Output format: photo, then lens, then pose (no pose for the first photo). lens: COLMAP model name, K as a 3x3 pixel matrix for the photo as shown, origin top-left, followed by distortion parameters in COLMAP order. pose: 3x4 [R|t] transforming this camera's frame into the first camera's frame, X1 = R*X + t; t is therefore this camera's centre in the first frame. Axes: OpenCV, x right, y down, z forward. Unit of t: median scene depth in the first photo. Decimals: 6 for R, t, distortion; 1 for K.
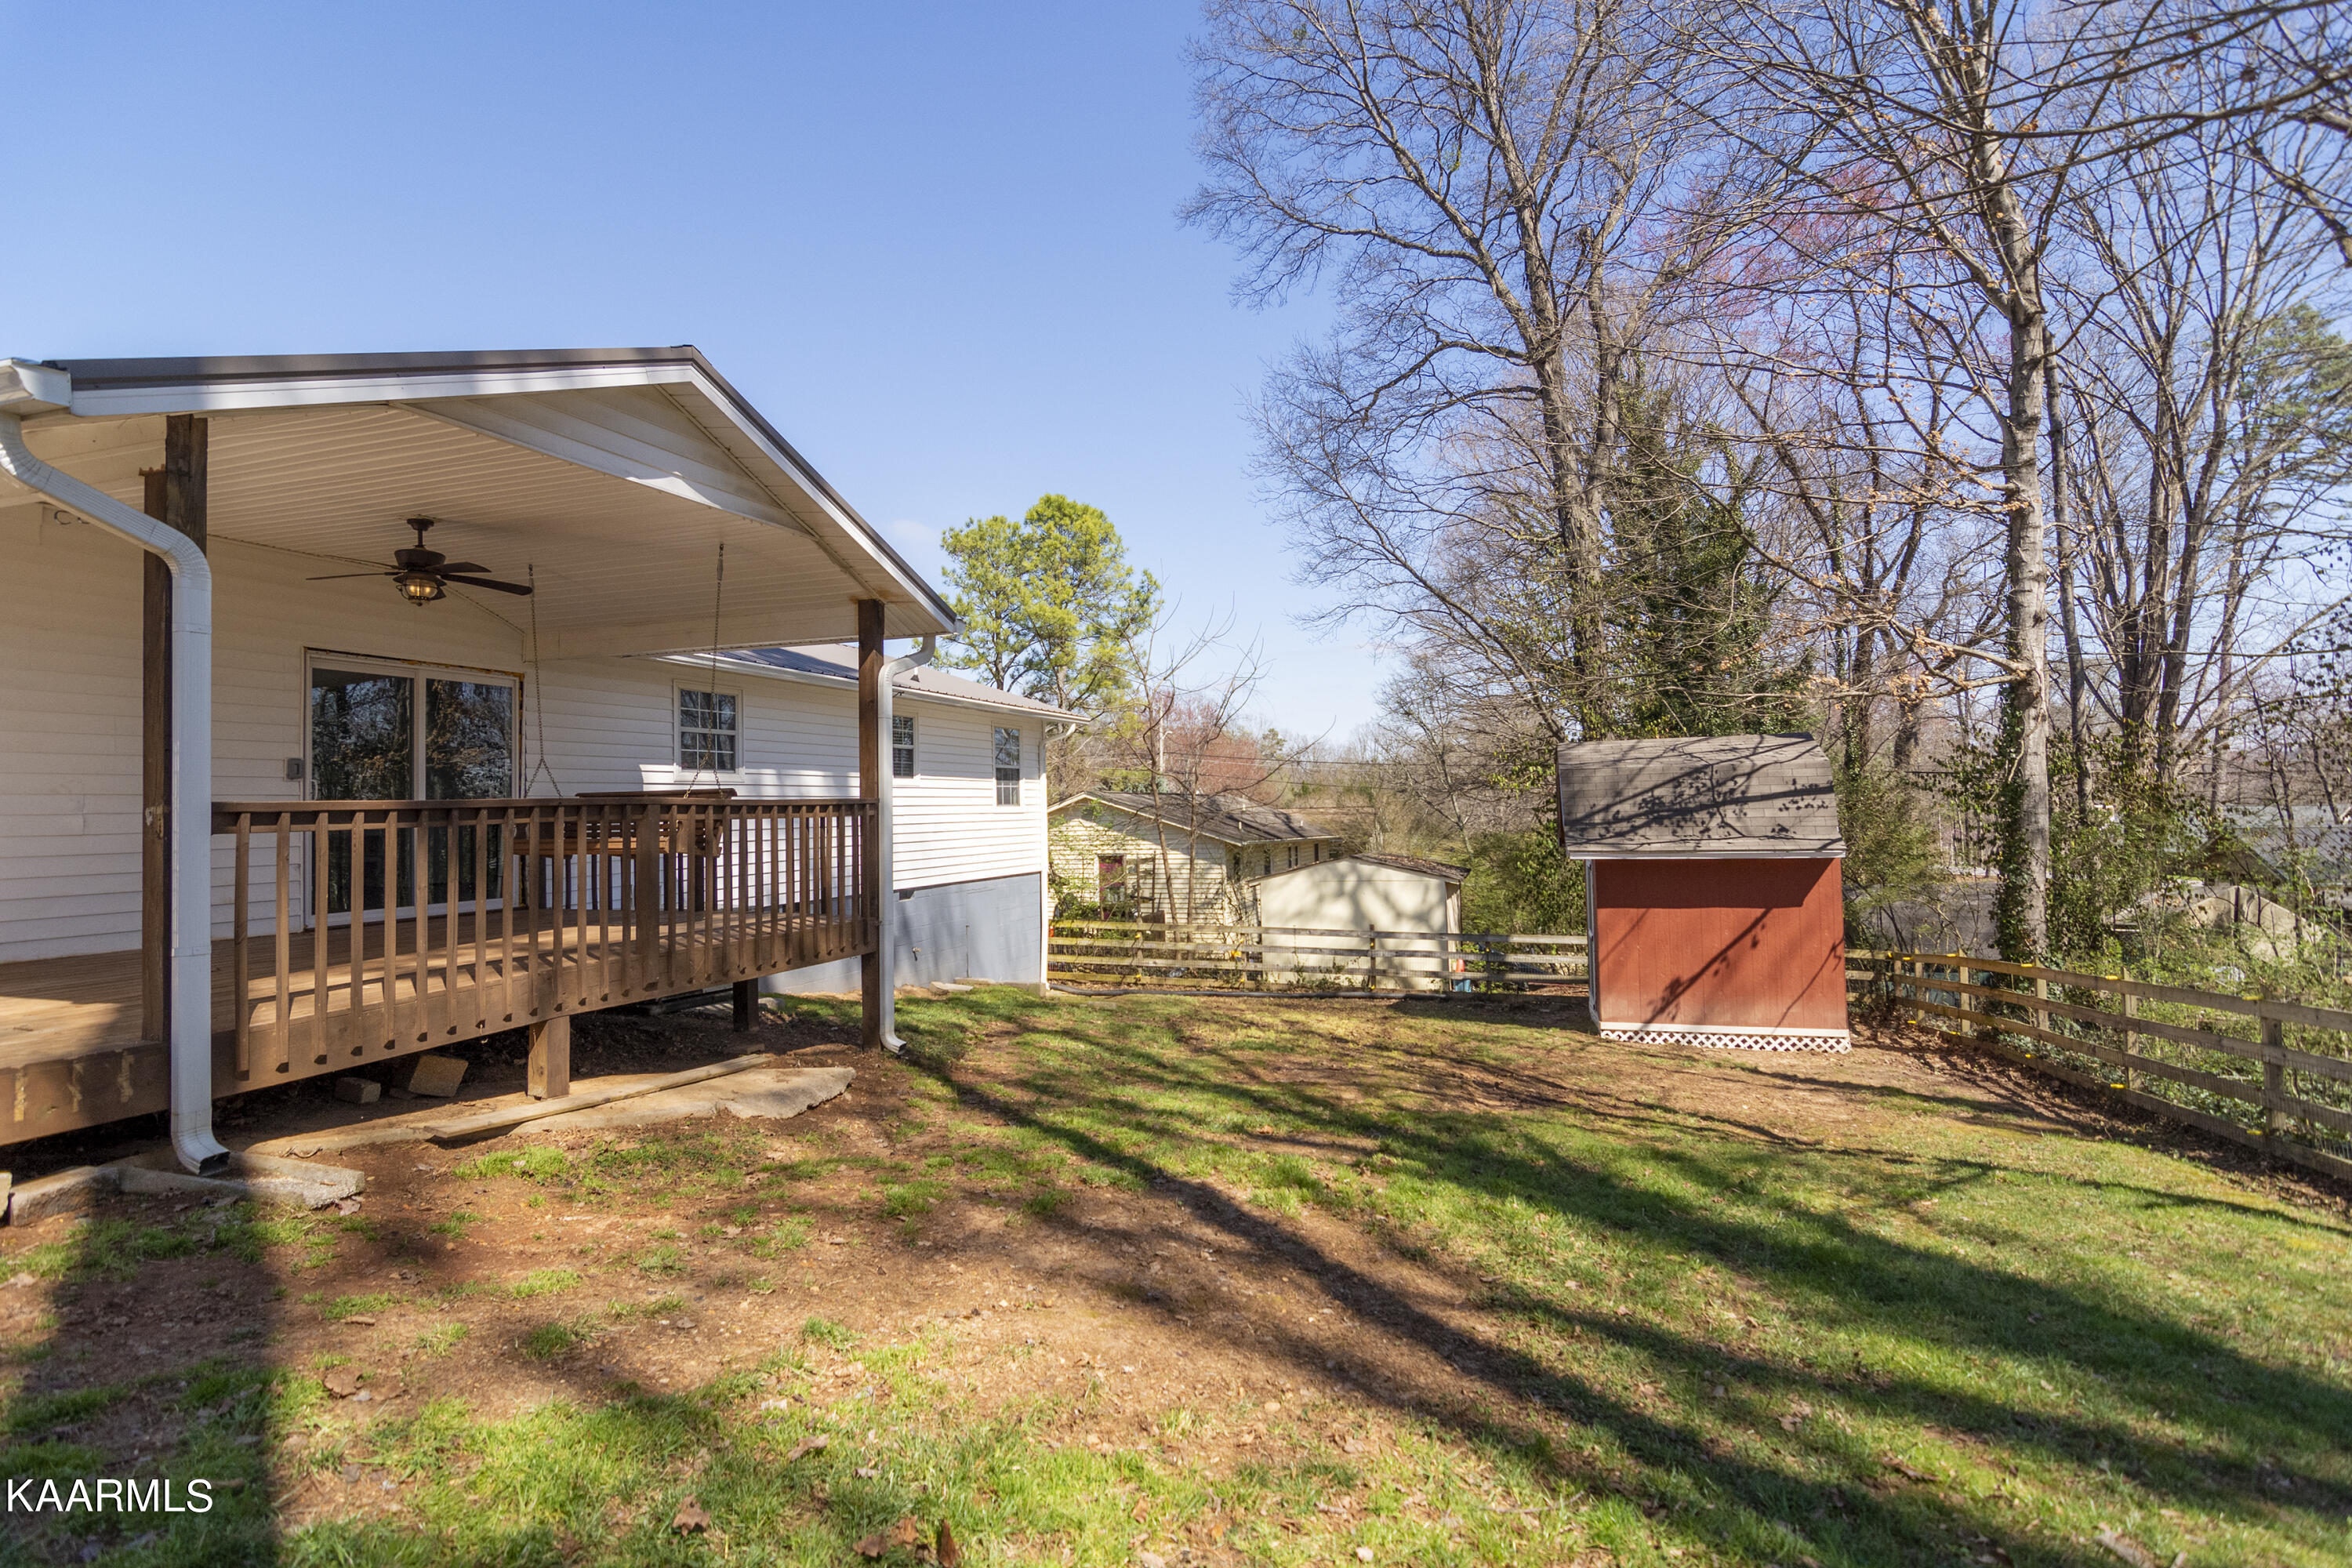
lens RADIAL K [[1159.2, 0, 1176.0], [0, 1159.2, 784.0], [0, 0, 1]] dist [0.001487, -0.000306]
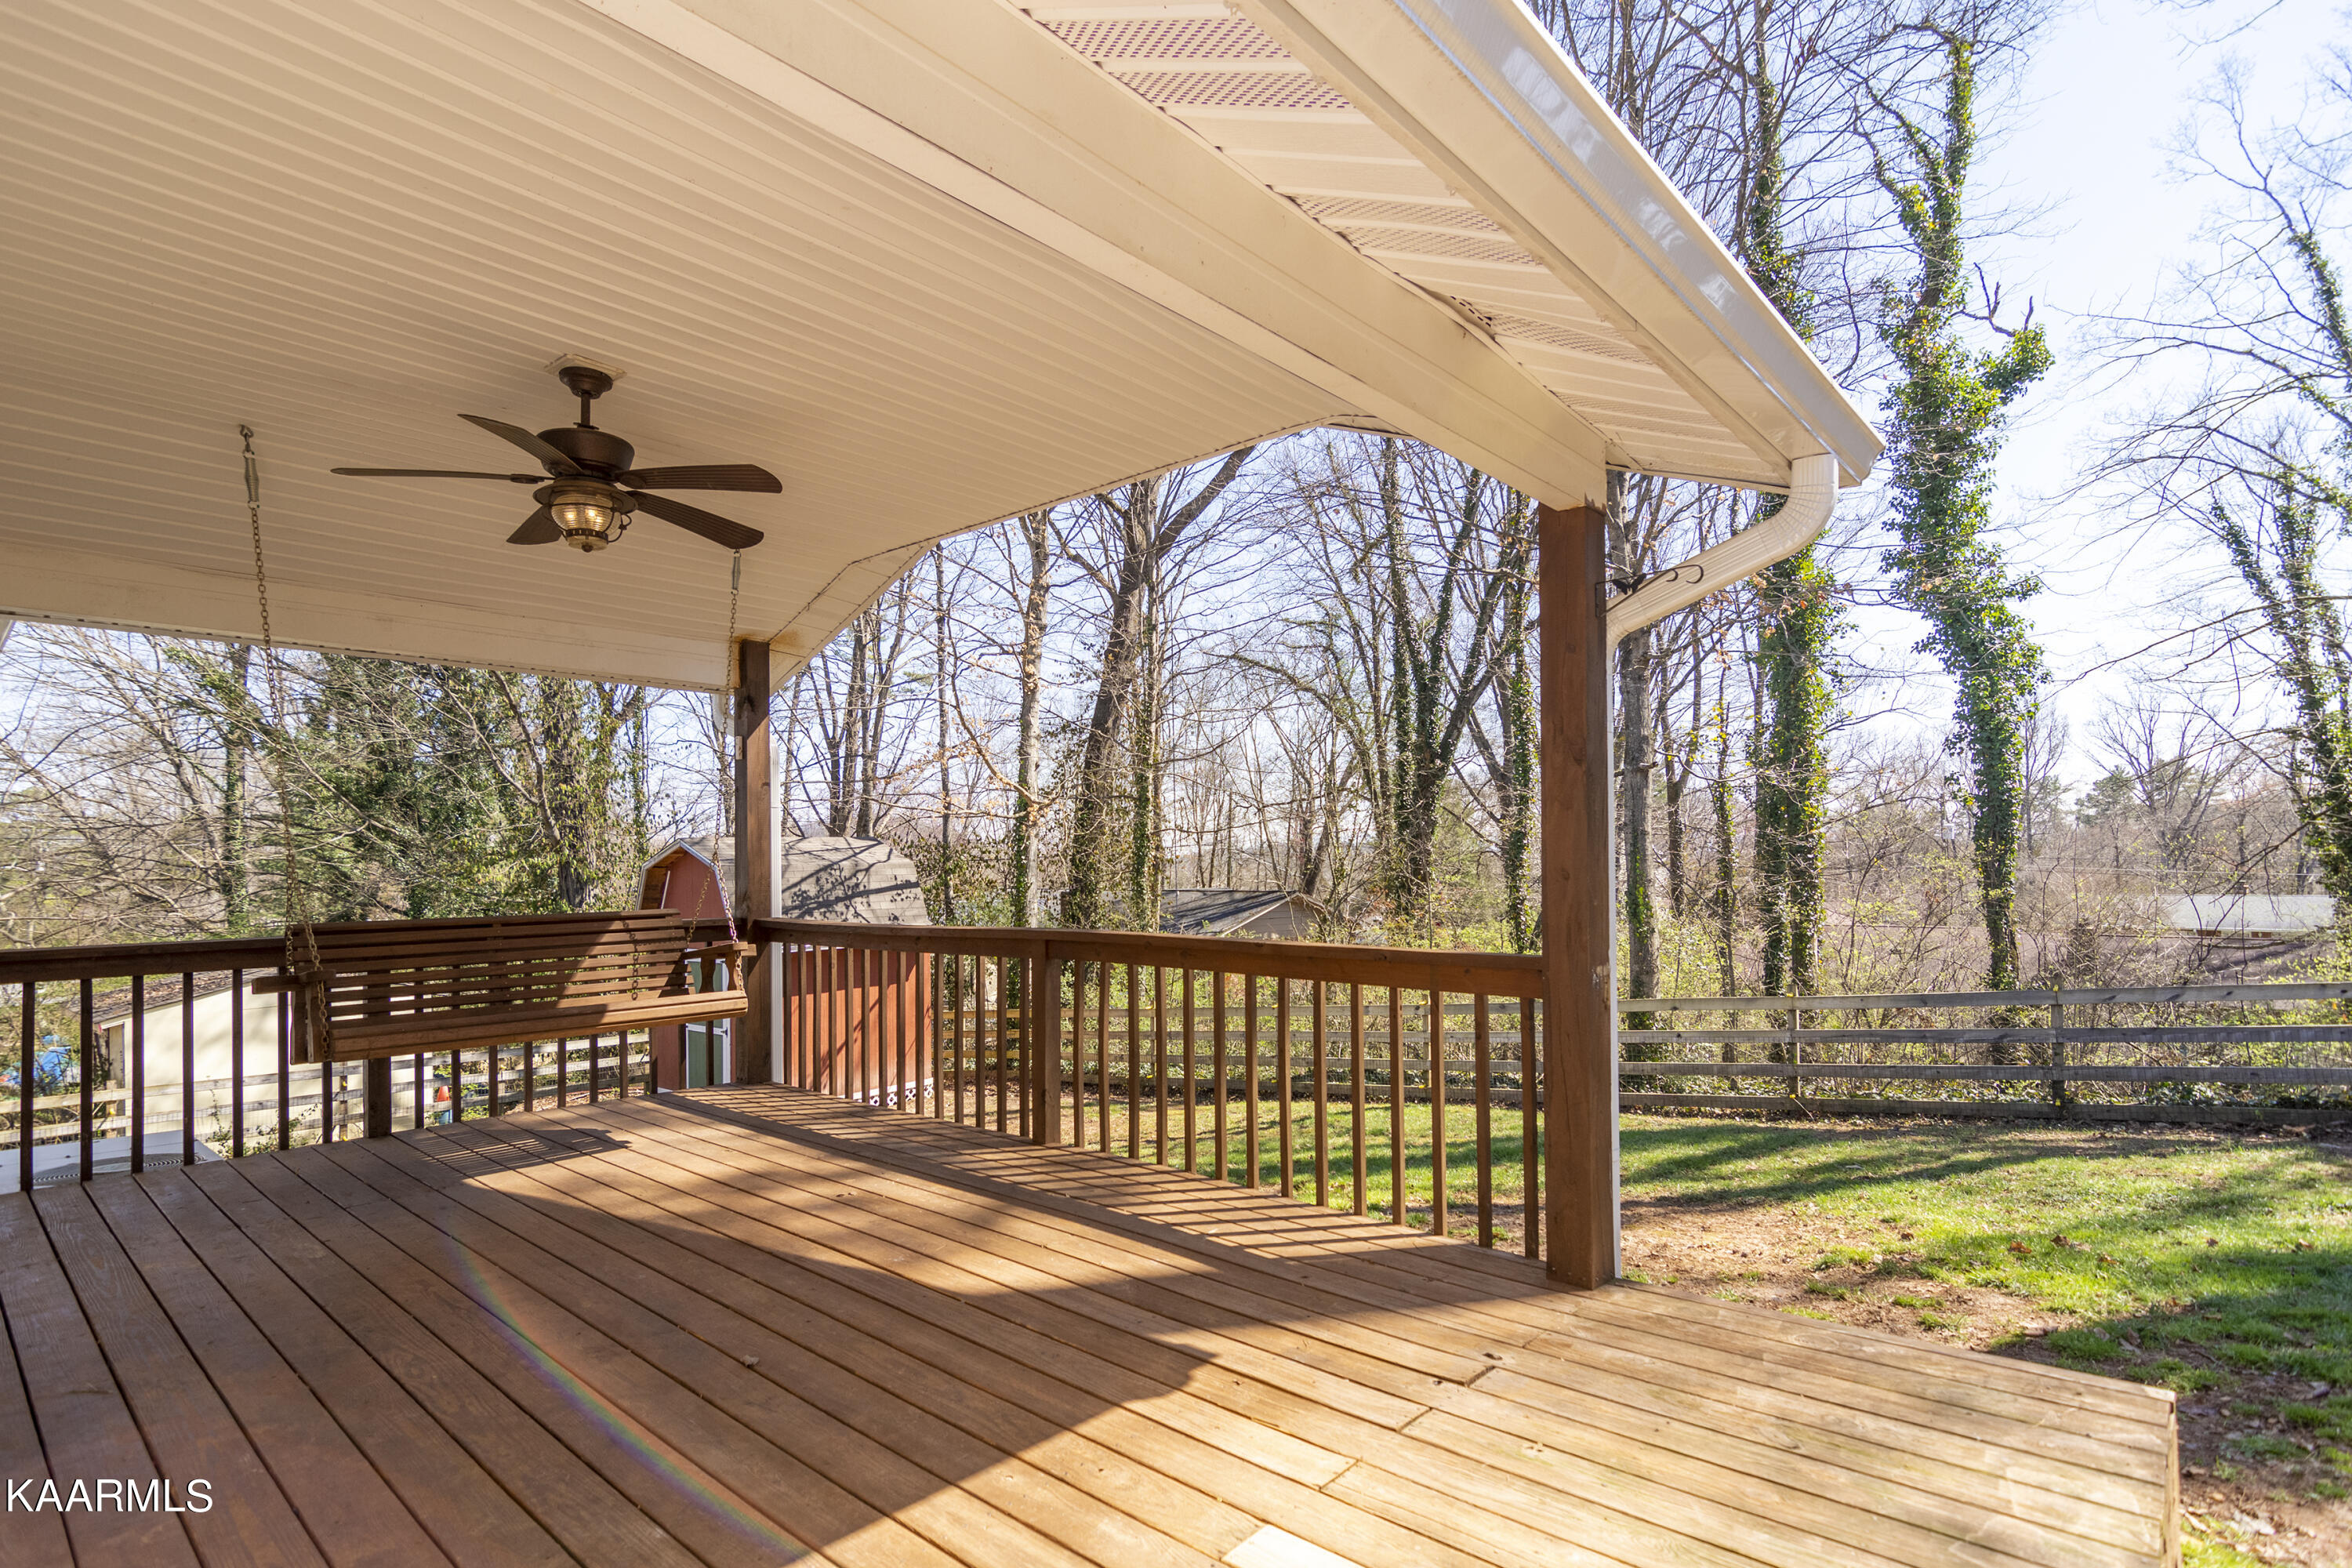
lens RADIAL K [[1139.9, 0, 1169.8], [0, 1139.9, 863.7], [0, 0, 1]] dist [-0.002340, 0.000251]
pose [[0.372319, 0.009530, 0.928056, -0.465266], [-0.008483, 0.999940, -0.006865, -0.010338], [-0.928066, -0.005317, 0.372377, 0.278864]]
